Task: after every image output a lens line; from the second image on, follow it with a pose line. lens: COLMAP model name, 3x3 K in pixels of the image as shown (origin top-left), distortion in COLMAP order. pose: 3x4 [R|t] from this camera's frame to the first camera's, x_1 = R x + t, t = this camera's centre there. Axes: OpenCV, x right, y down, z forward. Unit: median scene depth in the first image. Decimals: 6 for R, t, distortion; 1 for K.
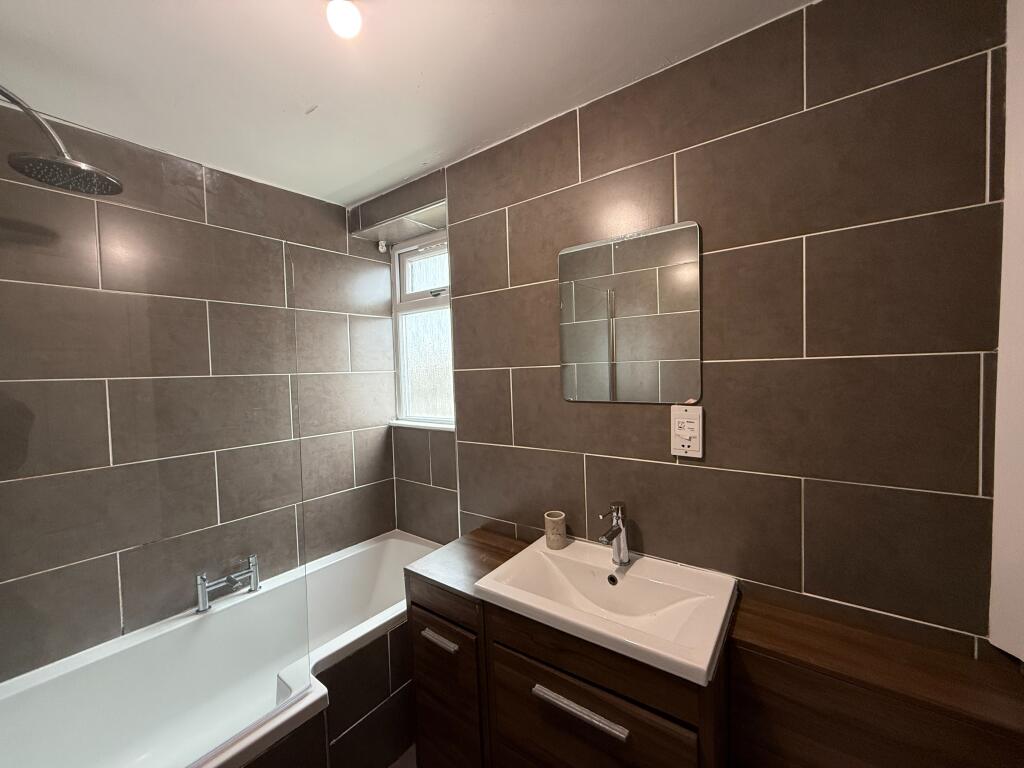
lens RADIAL K [[414.2, 0, 508.1], [0, 414.2, 386.1], [0, 0, 1]] dist [-0.002975, -0.000437]
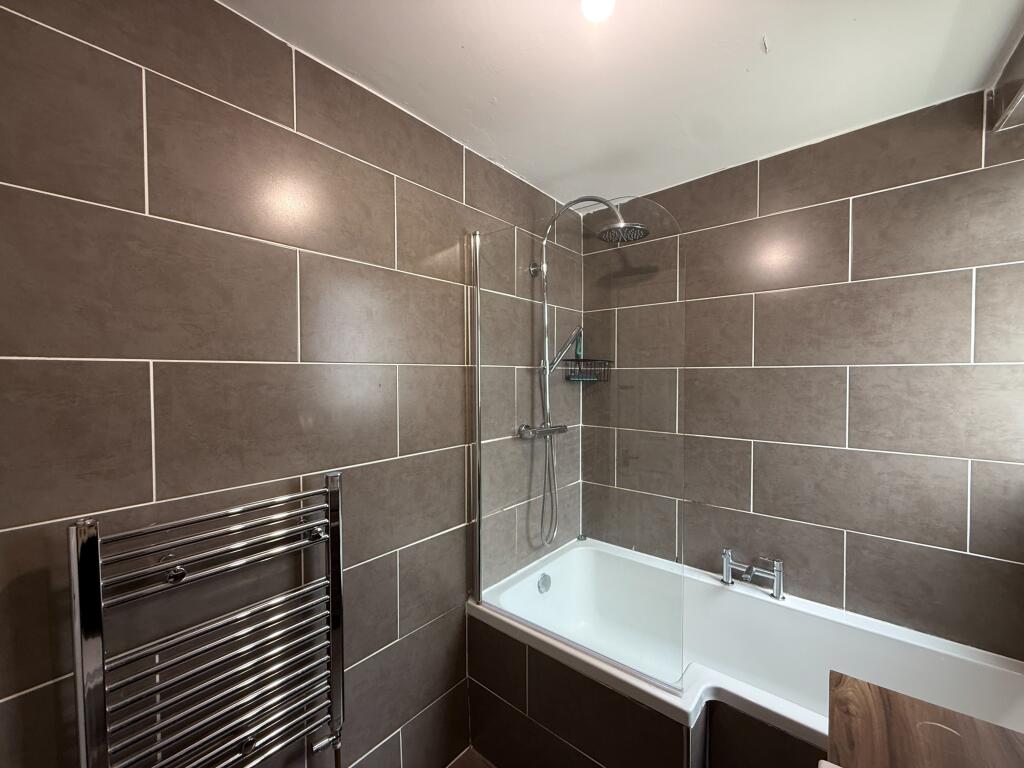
lens RADIAL K [[414.2, 0, 508.6], [0, 414.2, 383.3], [0, 0, 1]] dist [-0.002975, -0.000437]
pose [[-0.054548, 0.054972, -0.996997, 0.302280], [-0.029626, 0.997955, 0.056645, -0.021704], [0.998072, 0.032627, -0.052808, 0.403555]]
